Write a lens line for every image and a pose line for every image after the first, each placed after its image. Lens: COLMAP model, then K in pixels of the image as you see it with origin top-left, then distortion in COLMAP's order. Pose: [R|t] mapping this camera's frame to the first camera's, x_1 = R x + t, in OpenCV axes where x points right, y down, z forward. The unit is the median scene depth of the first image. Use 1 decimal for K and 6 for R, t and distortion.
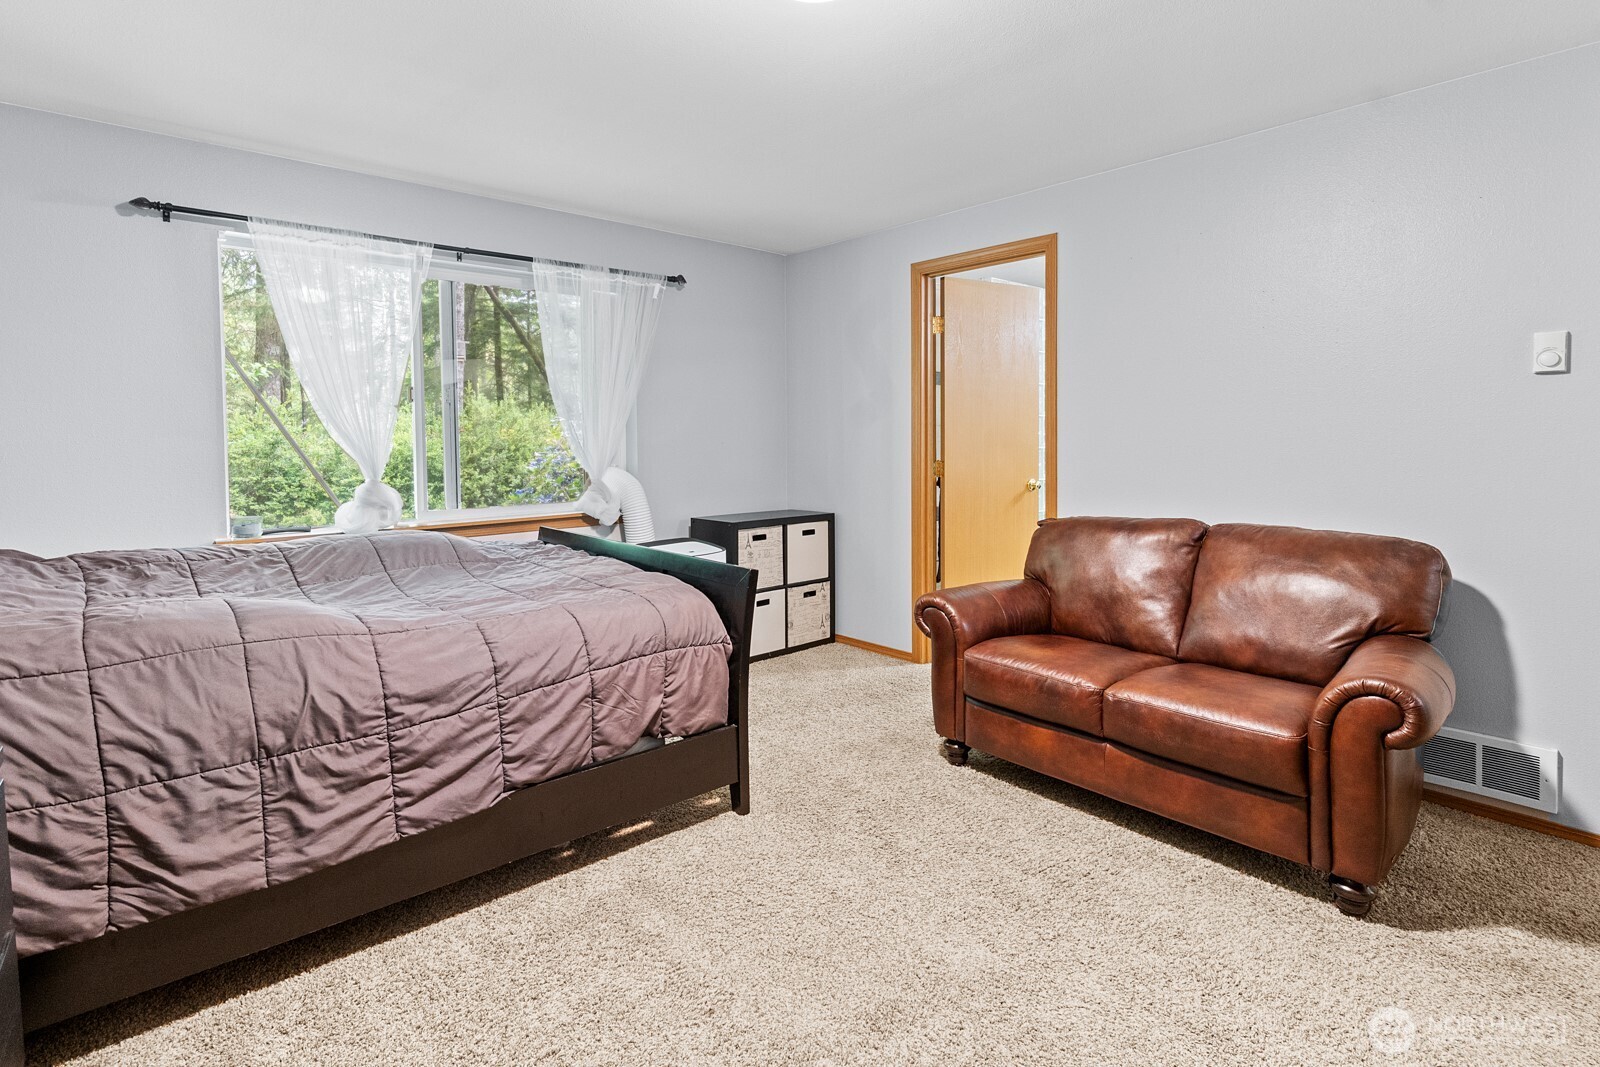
lens RADIAL K [[805.4, 0, 801.1], [0, 805.4, 450.7], [0, 0, 1]] dist [-0.000395, -0.000374]
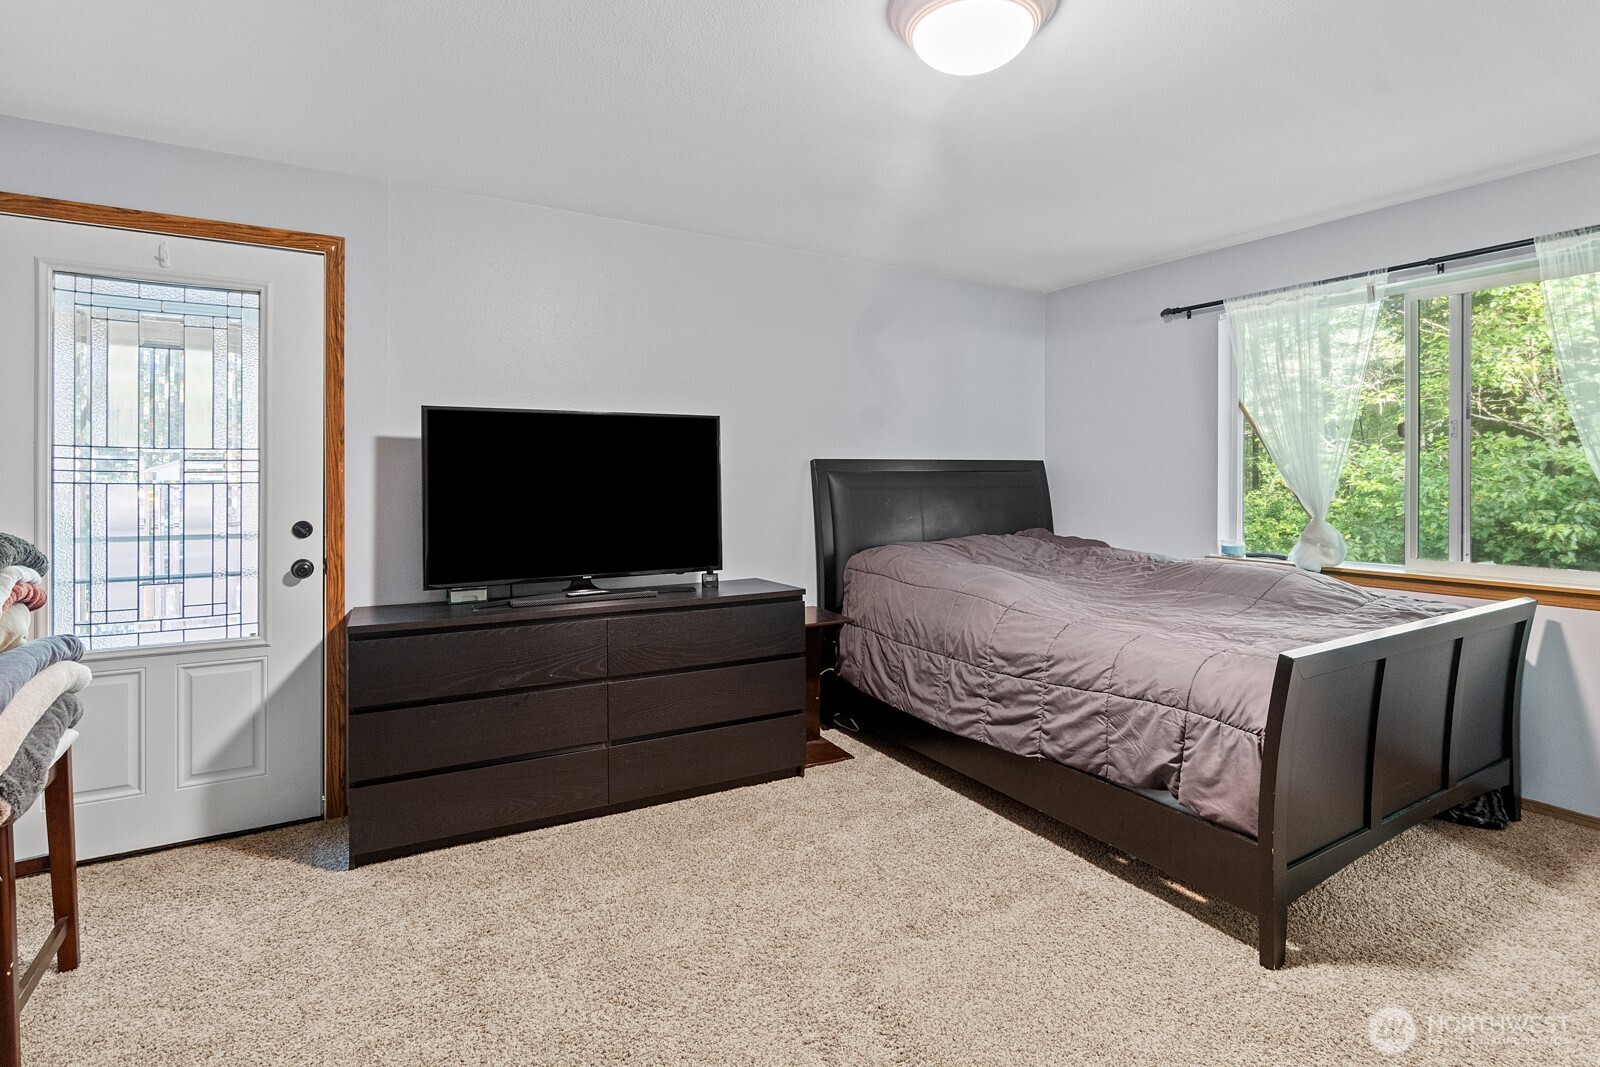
lens RADIAL K [[767.1, 0, 797.8], [0, 767.1, 471.1], [0, 0, 1]] dist [0.000230, 0.000059]
pose [[-0.181320, 0.000876, -0.983424, 0.845901], [-0.019508, 0.999800, 0.004487, -0.021519], [0.983231, 0.019998, -0.181266, 0.785478]]
